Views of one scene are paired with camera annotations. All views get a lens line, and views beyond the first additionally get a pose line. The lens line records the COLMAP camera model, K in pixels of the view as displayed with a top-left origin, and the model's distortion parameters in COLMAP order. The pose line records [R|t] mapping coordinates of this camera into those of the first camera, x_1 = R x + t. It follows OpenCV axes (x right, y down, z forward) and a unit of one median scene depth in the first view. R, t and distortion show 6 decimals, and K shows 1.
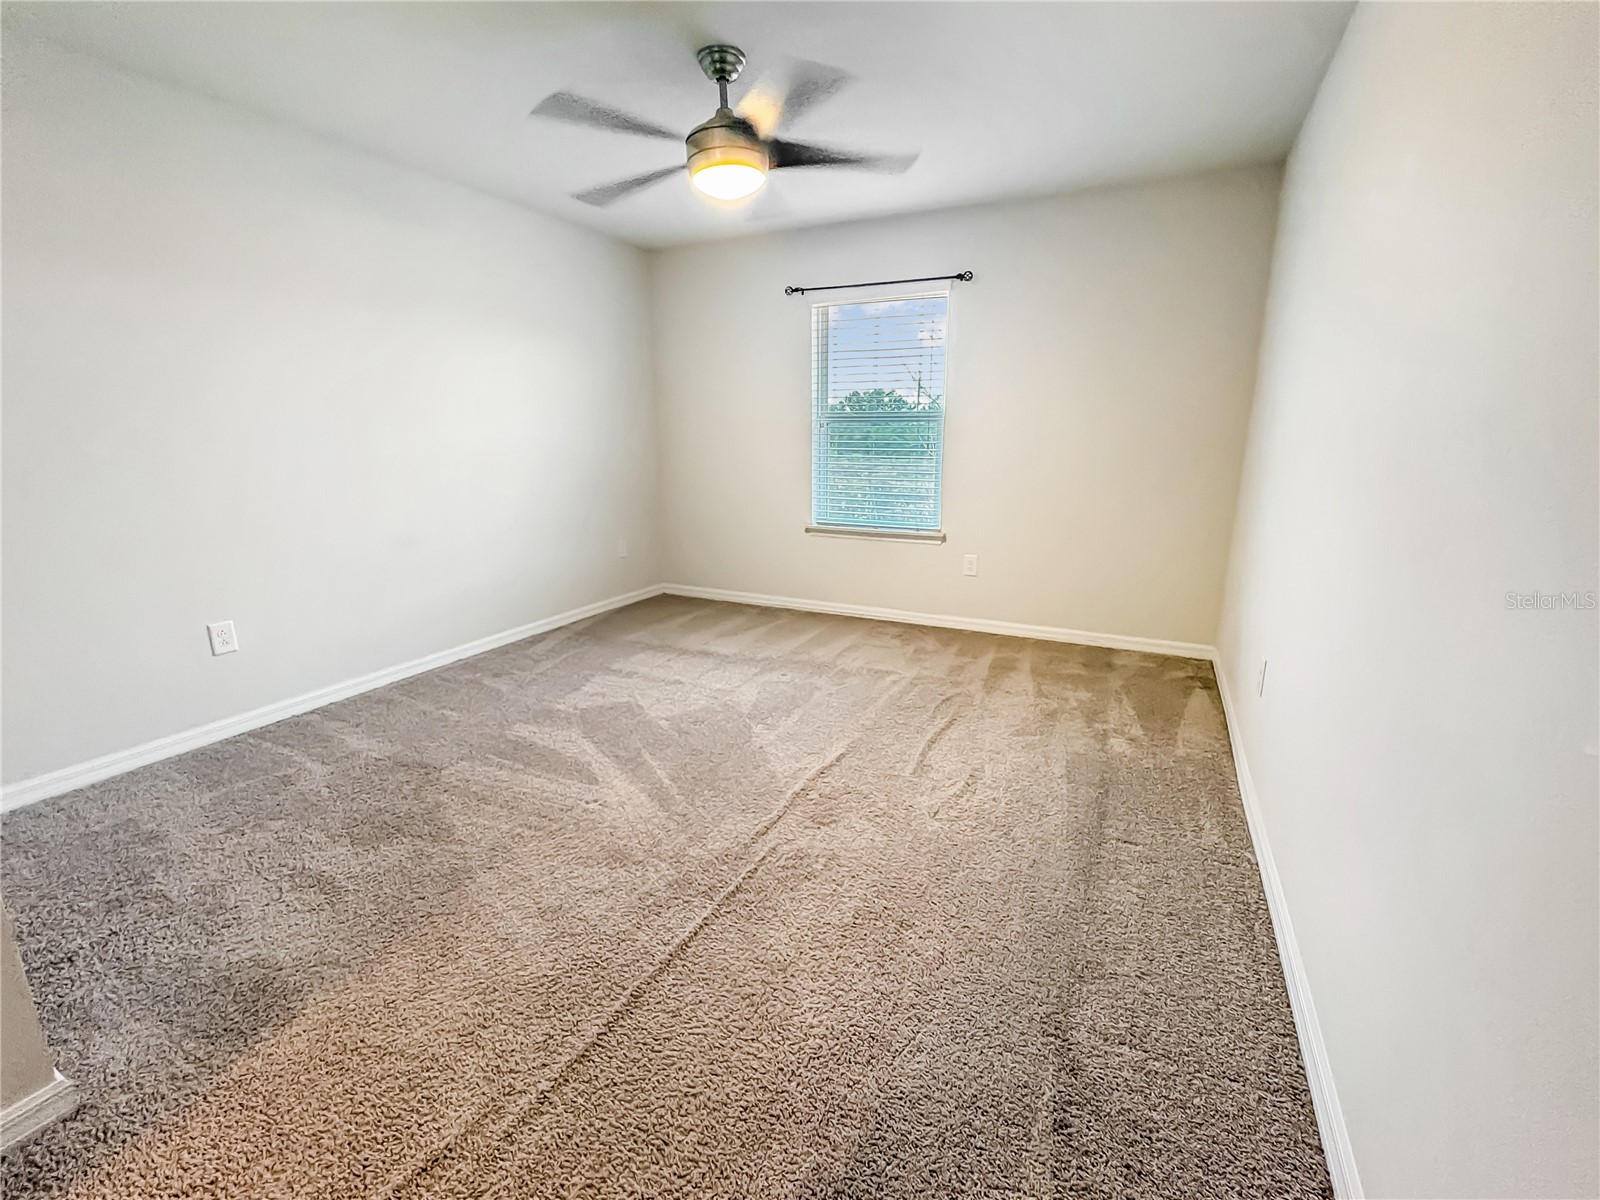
lens RADIAL K [[665.3, 0, 796.2], [0, 665.3, 466.9], [0, 0, 1]] dist [-0.000156, -0.000507]
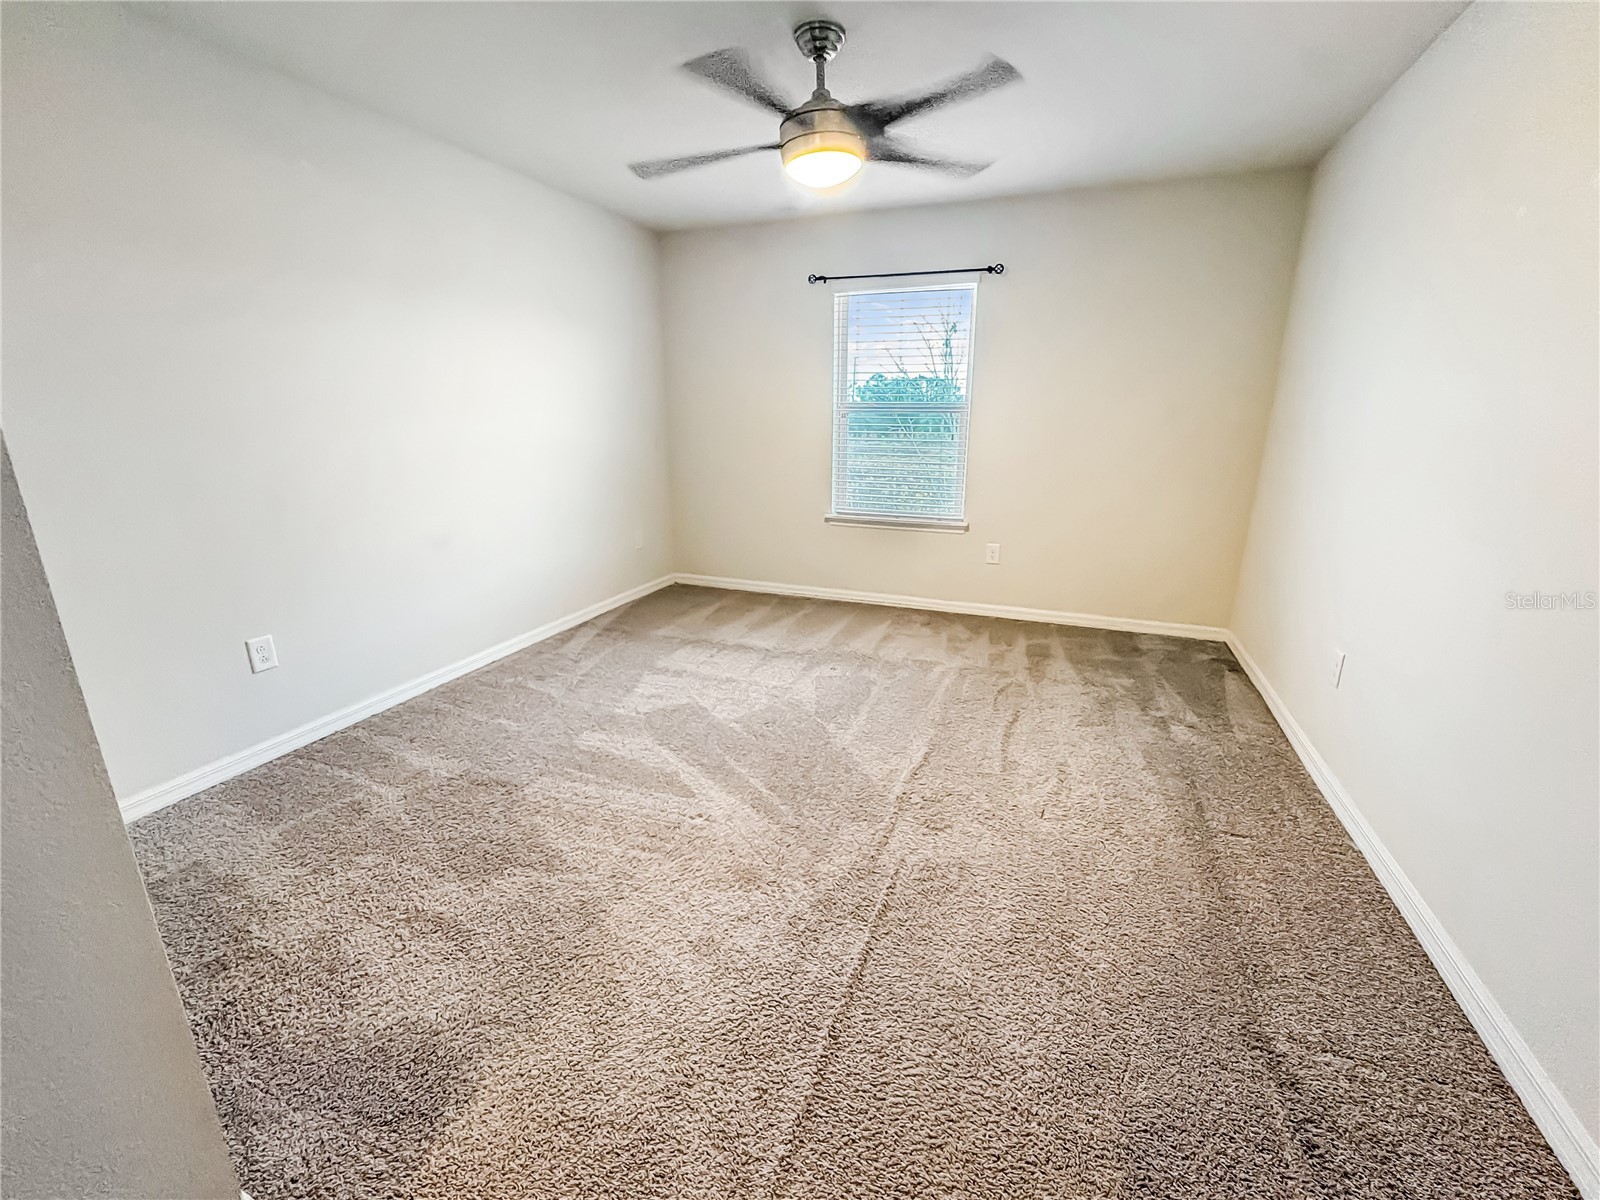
lens RADIAL K [[647.7, 0, 799.6], [0, 647.7, 474.4], [0, 0, 1]] dist [-0.000606, -0.000489]
pose [[0.996620, -0.003835, 0.082060, -0.220545], [0.000215, 0.999028, 0.044085, -0.035323], [-0.082149, -0.043918, 0.995652, 0.065086]]
